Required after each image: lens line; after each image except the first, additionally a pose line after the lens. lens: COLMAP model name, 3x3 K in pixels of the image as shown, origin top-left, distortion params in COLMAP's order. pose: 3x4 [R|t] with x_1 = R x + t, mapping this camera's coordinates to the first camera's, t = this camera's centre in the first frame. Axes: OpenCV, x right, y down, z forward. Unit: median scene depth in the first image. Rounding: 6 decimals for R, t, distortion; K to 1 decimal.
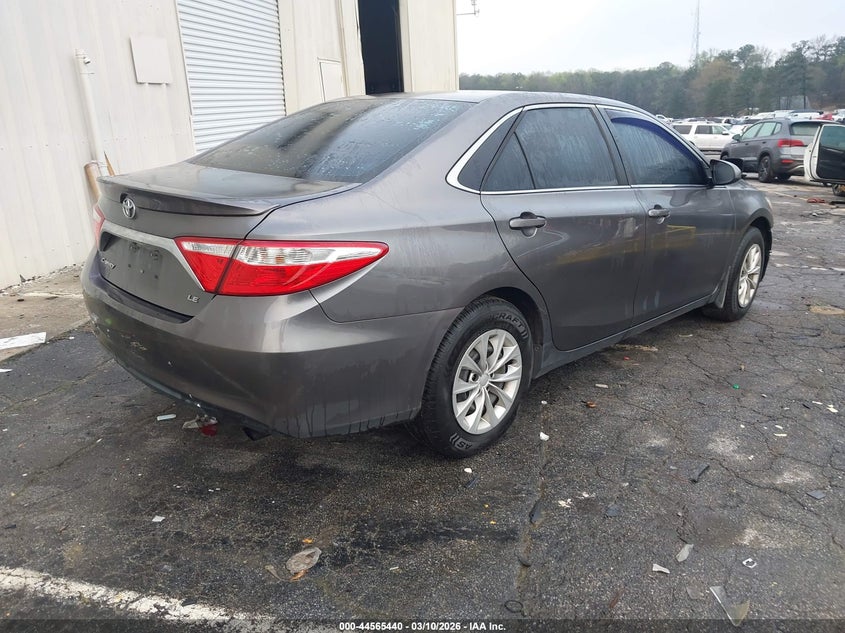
lens RADIAL K [[673.1, 0, 422.4], [0, 673.1, 316.0], [0, 0, 1]] dist [-0.004670, -0.002528]
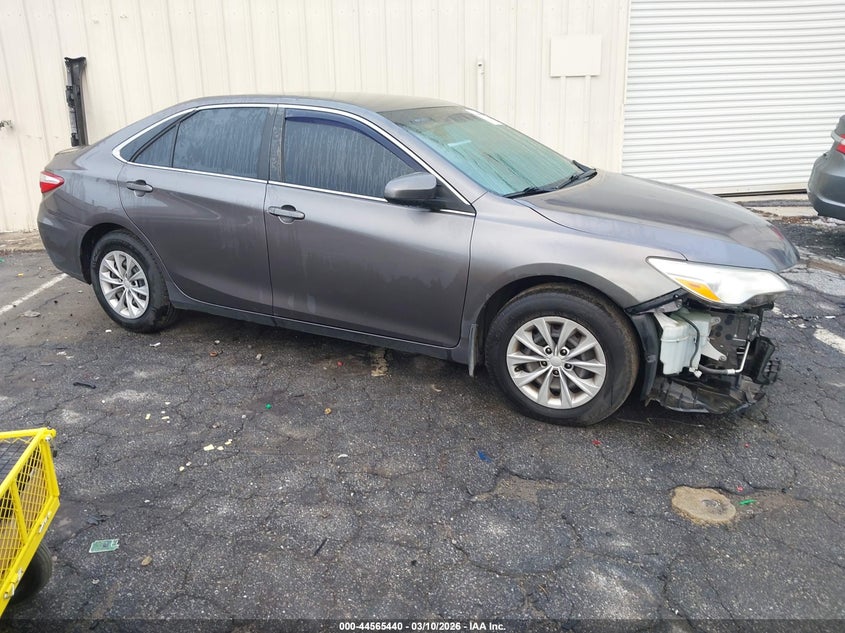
lens RADIAL K [[673.1, 0, 422.4], [0, 673.1, 316.0], [0, 0, 1]] dist [-0.004670, -0.002528]
pose [[0.303241, 0.292354, -0.906959, 1.441907], [-0.268322, 0.939459, 0.213117, -0.290738], [0.914357, 0.178731, 0.363328, 0.888751]]
